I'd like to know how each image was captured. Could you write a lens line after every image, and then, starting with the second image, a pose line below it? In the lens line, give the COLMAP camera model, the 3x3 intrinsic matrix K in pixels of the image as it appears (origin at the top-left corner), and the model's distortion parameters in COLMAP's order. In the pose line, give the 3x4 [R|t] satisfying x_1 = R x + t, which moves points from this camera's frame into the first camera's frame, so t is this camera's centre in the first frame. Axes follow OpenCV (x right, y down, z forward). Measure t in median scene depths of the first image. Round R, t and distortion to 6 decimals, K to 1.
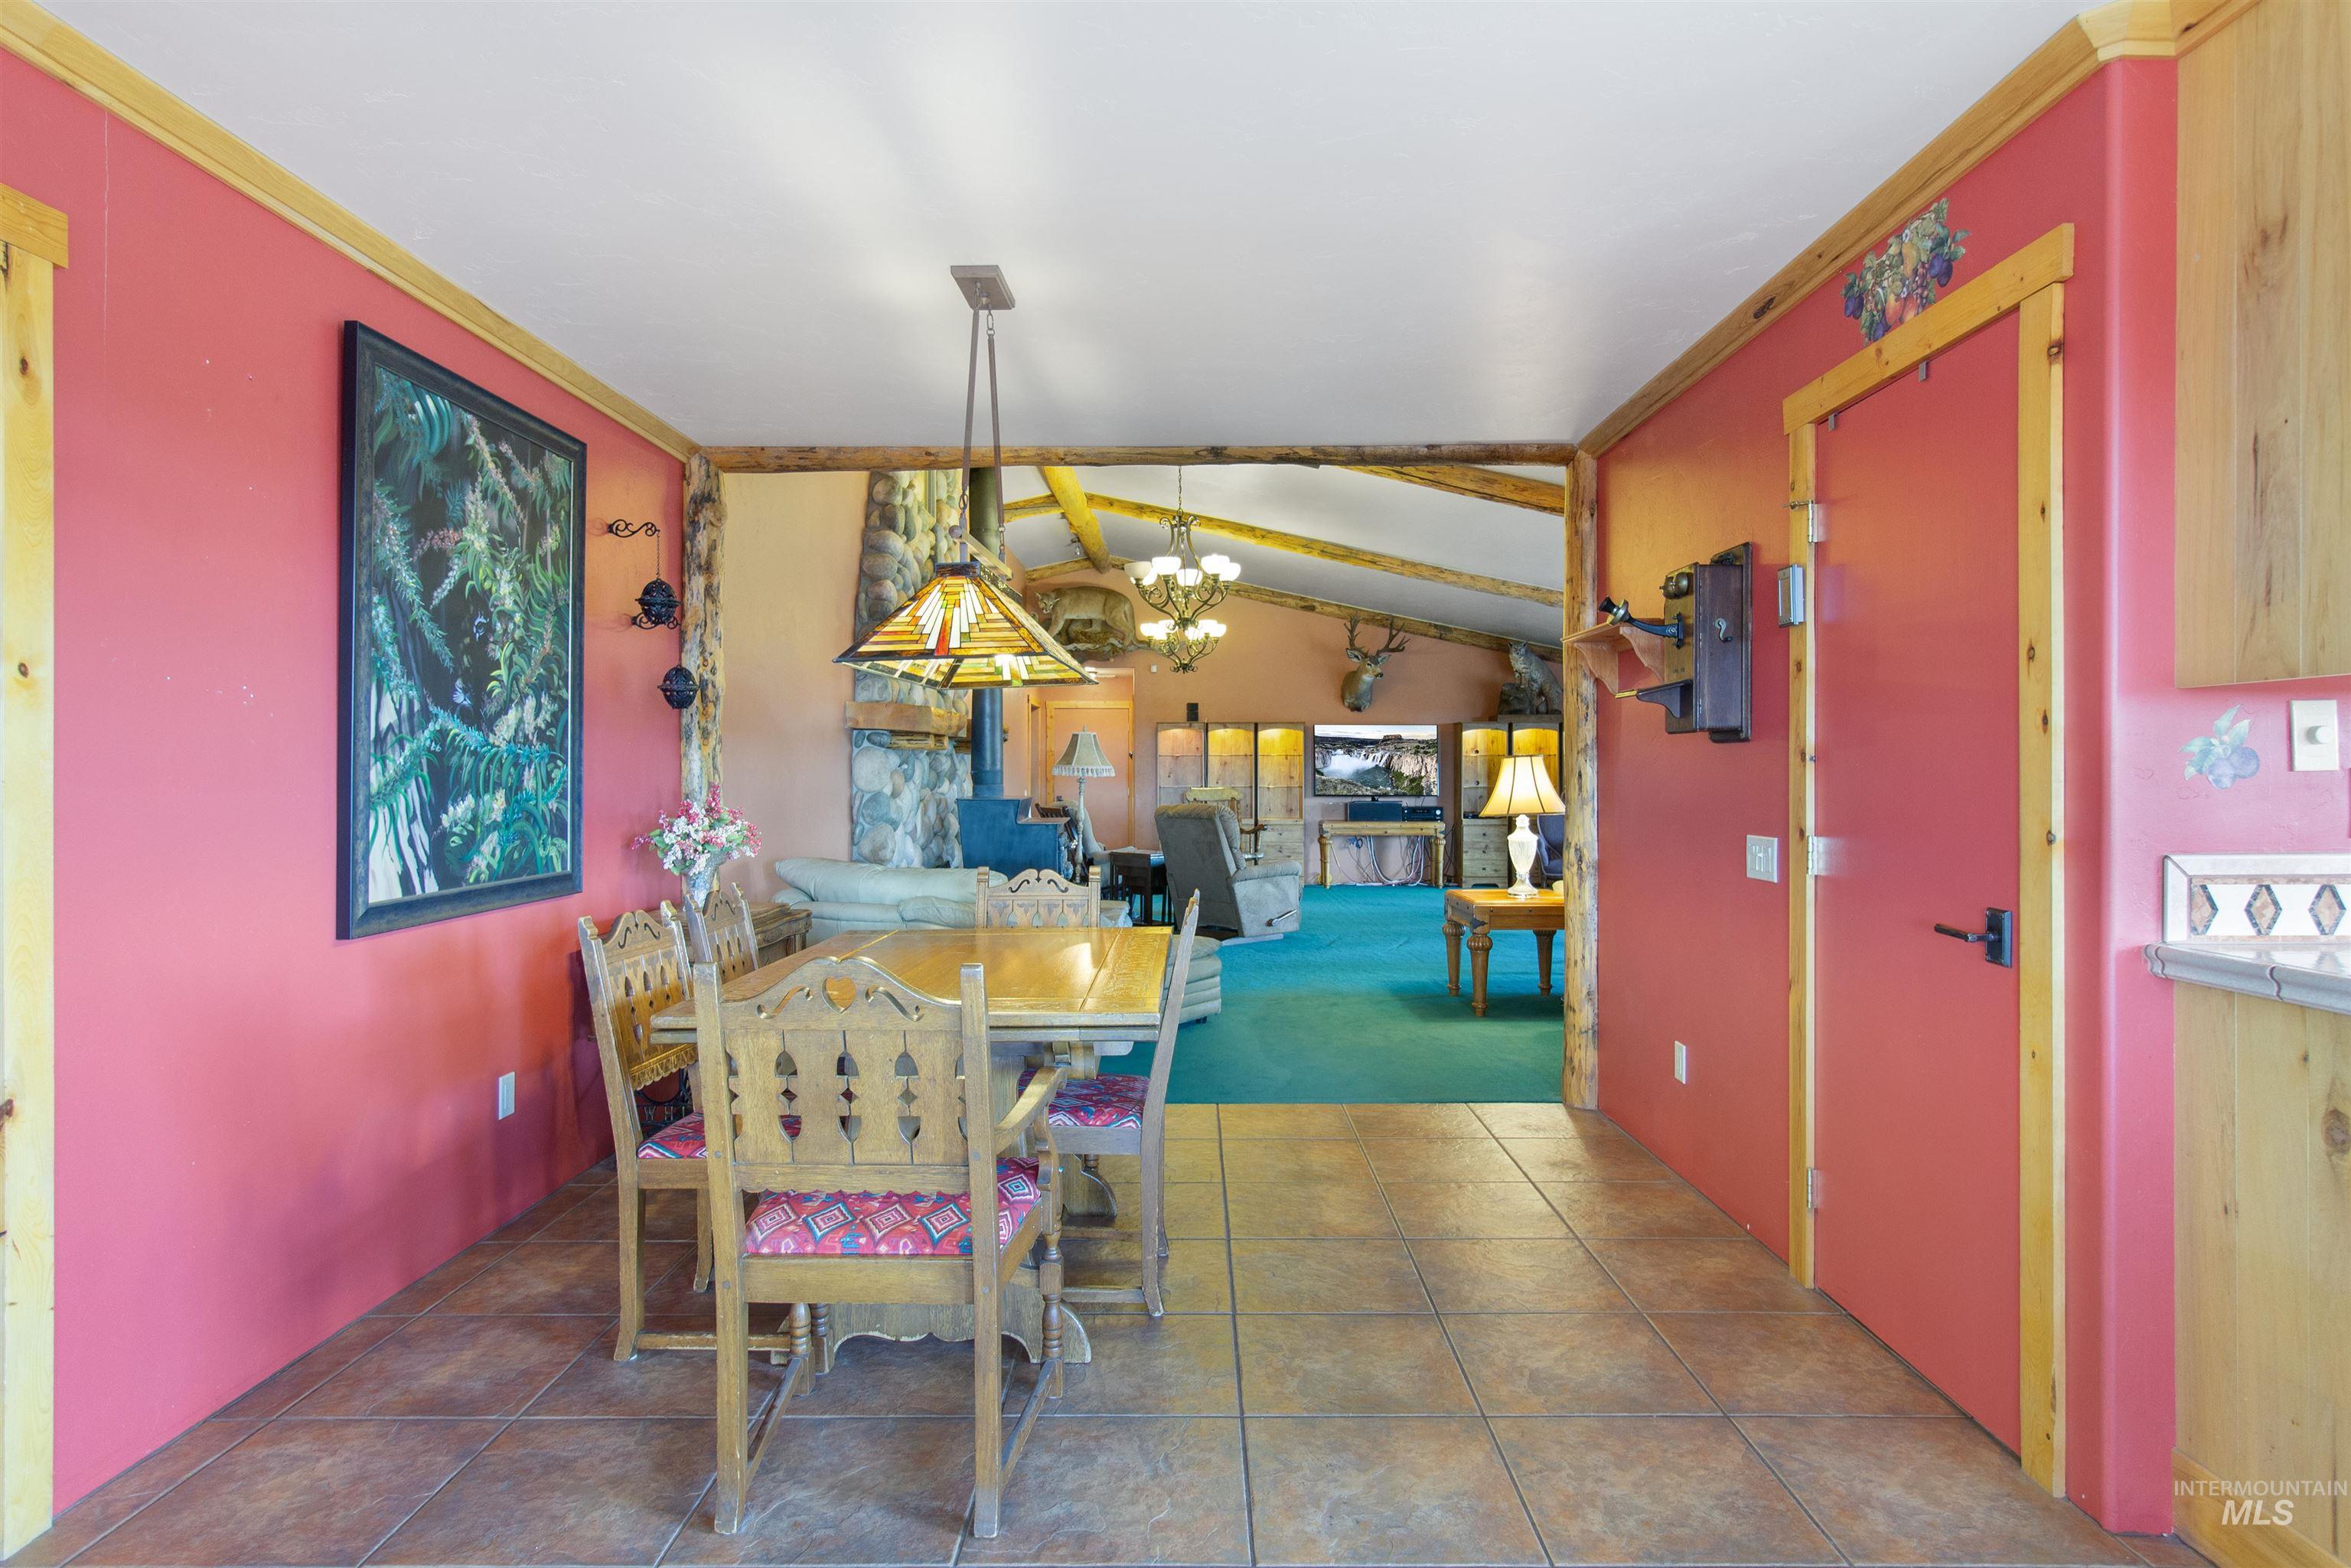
lens RADIAL K [[1262.2, 0, 1210.8], [0, 1262.2, 780.3], [0, 0, 1]] dist [-0.000114, -0.000027]
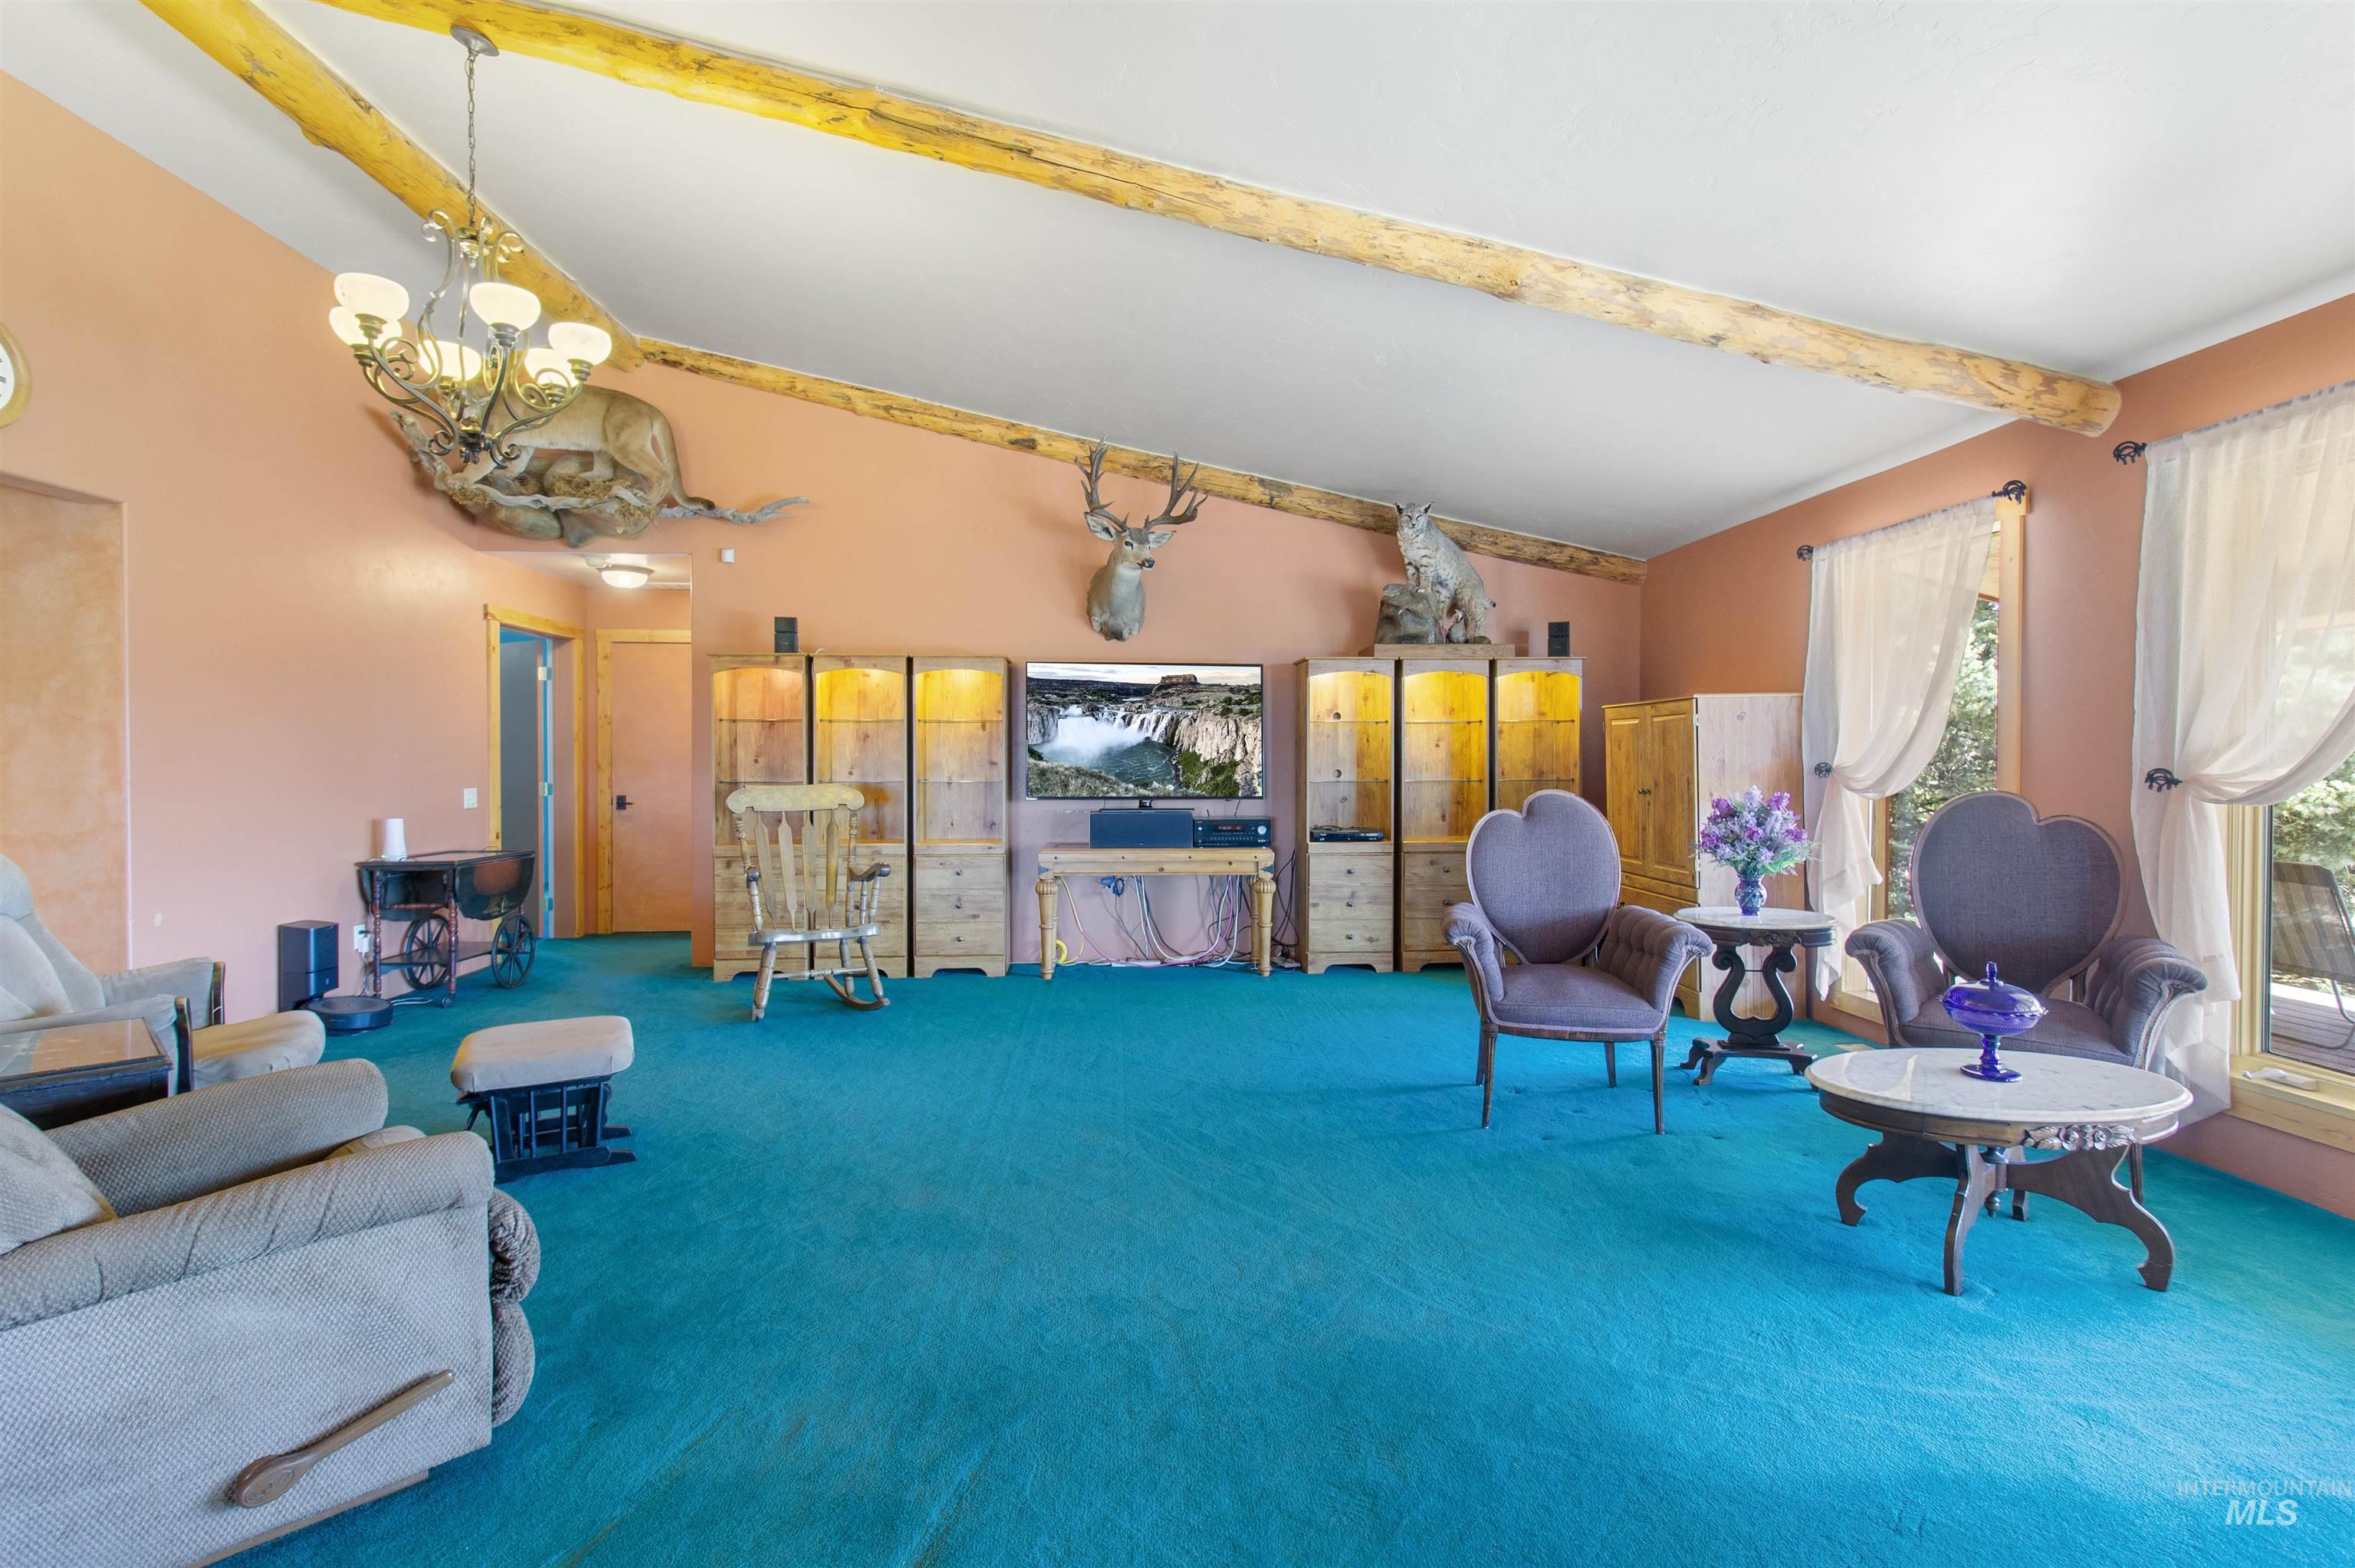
lens RADIAL K [[1096.9, 0, 1187.6], [0, 1096.9, 774.4], [0, 0, 1]] dist [0.001801, 0.000258]
pose [[0.998656, 0.001287, 0.051817, 0.125048], [-0.001755, 0.999958, 0.008974, -0.001870], [-0.051803, -0.009053, 0.998616, 0.544454]]
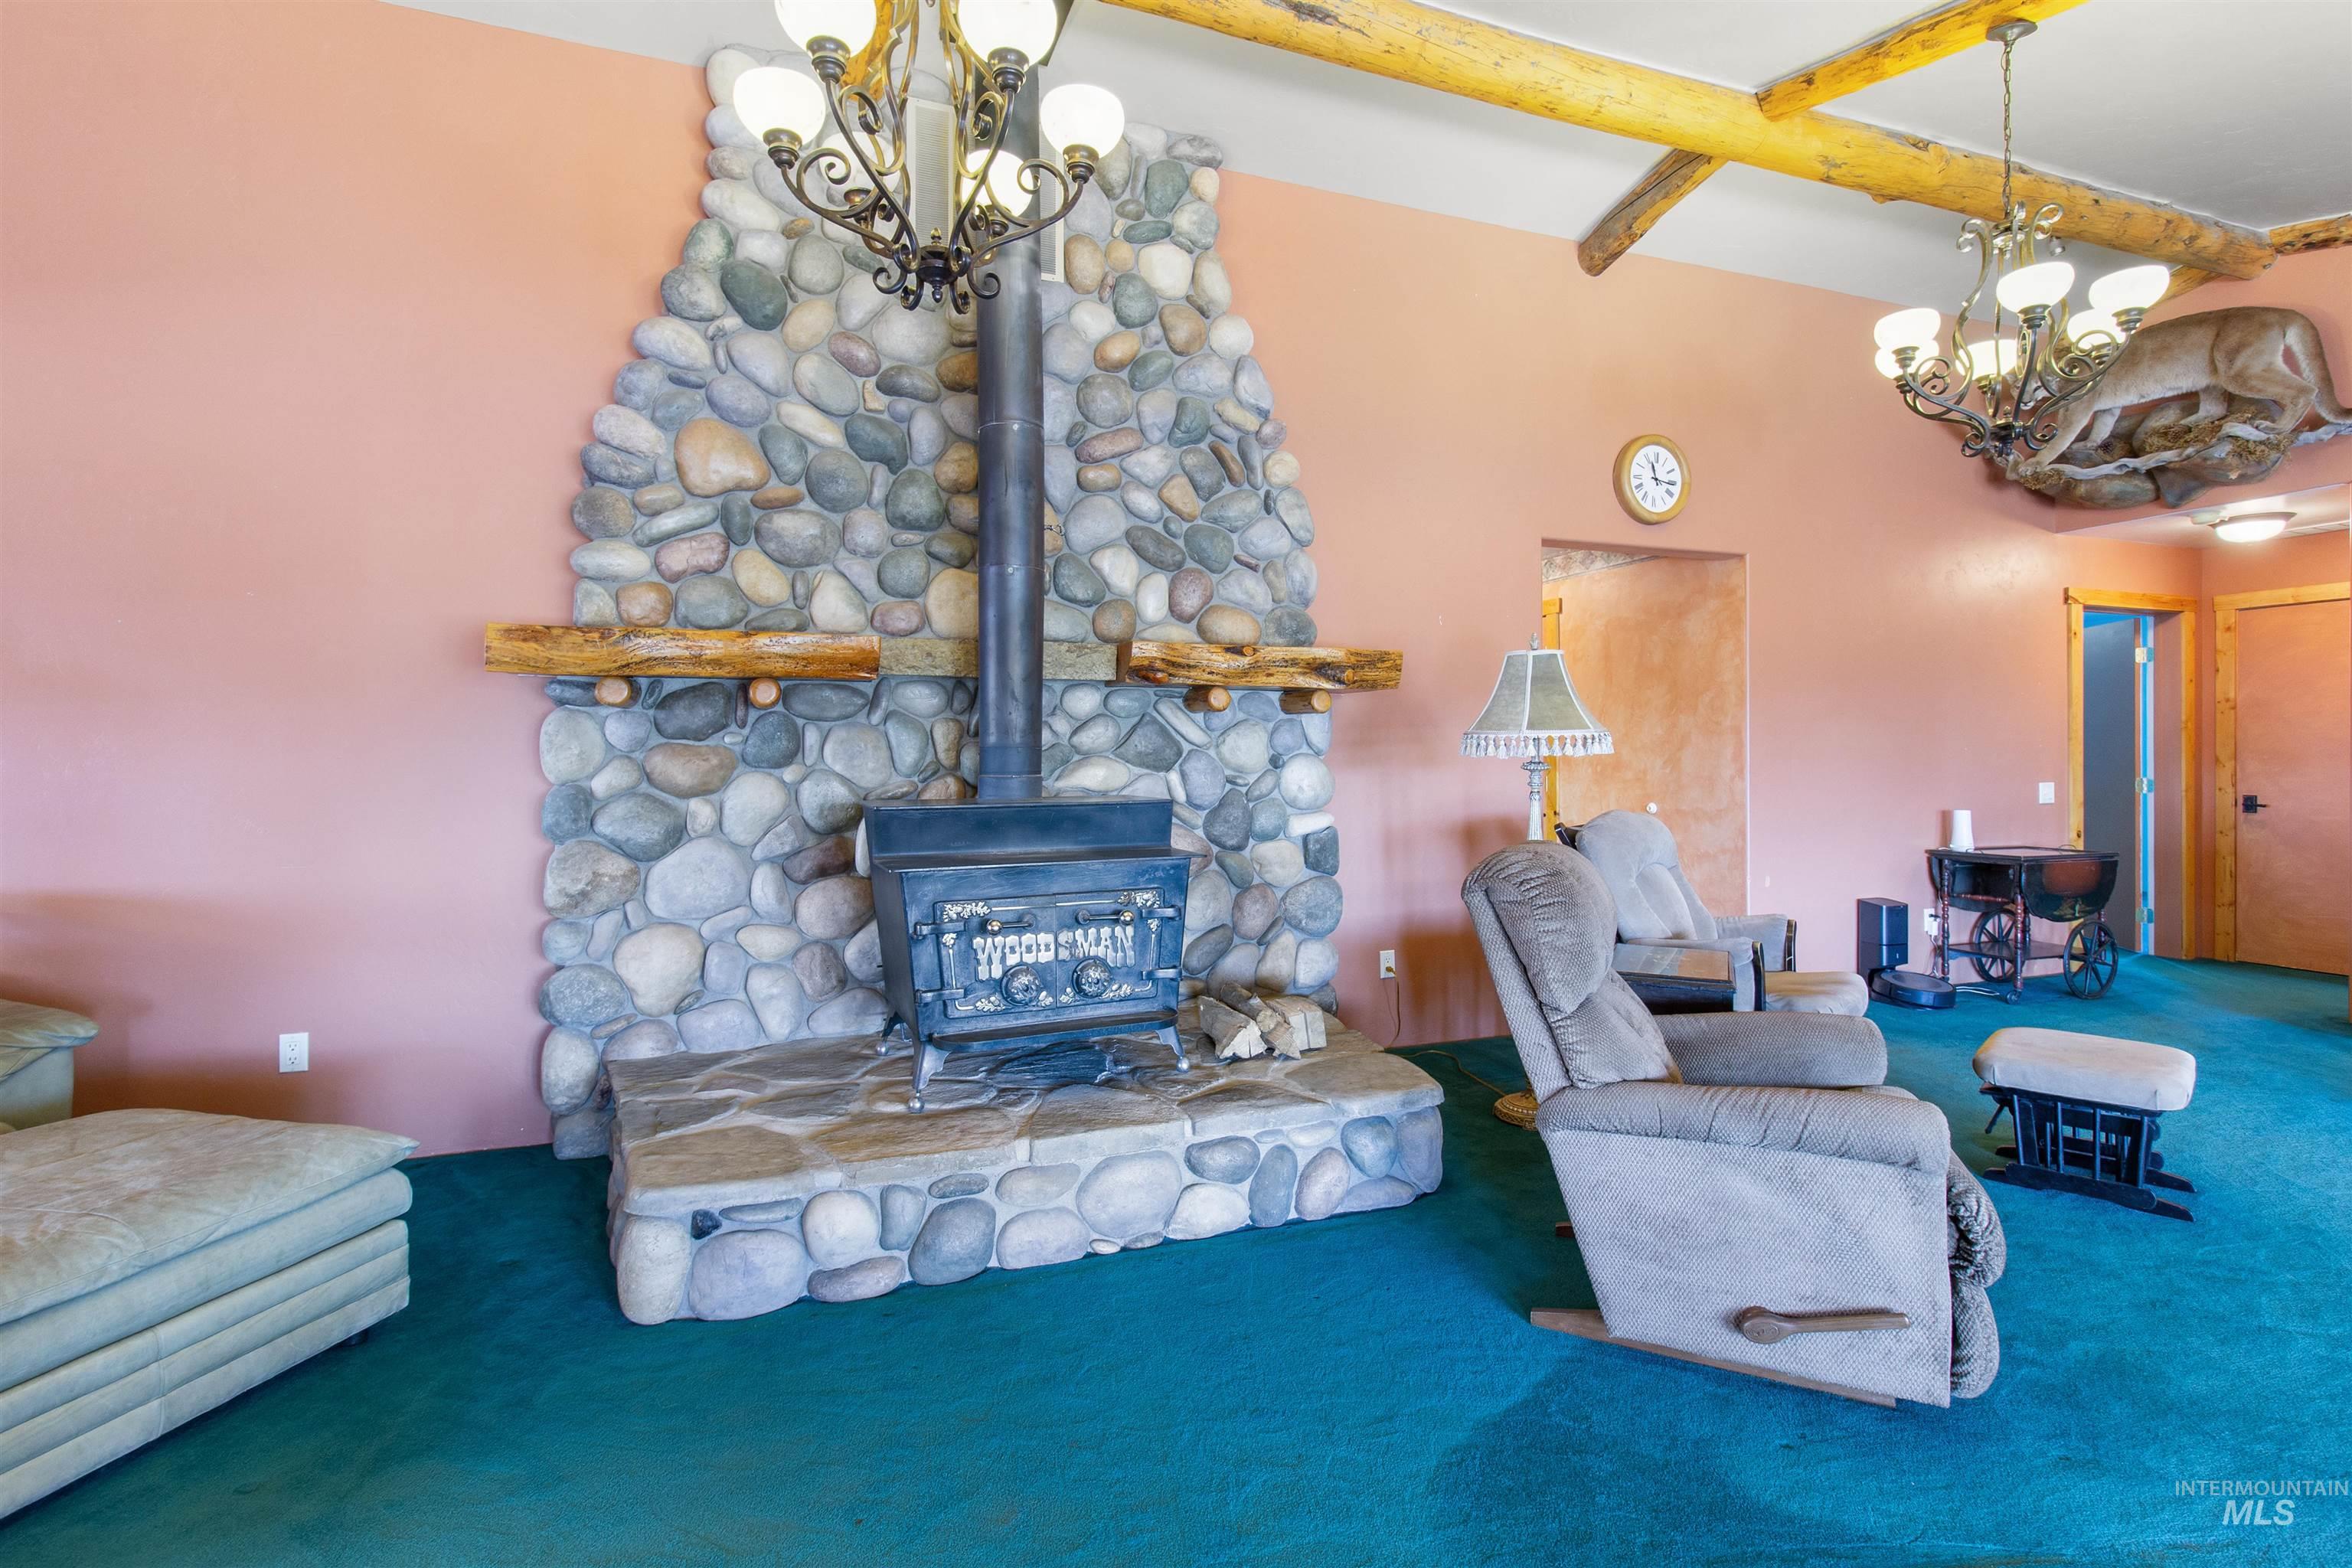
lens RADIAL K [[1089.7, 0, 1182.0], [0, 1089.7, 768.5], [0, 0, 1]] dist [0.003120, 0.001096]
pose [[0.341598, 0.009888, -0.939794, 0.143945], [0.000653, 0.999942, 0.010759, -0.002012], [0.939846, -0.004289, 0.341572, 0.542726]]
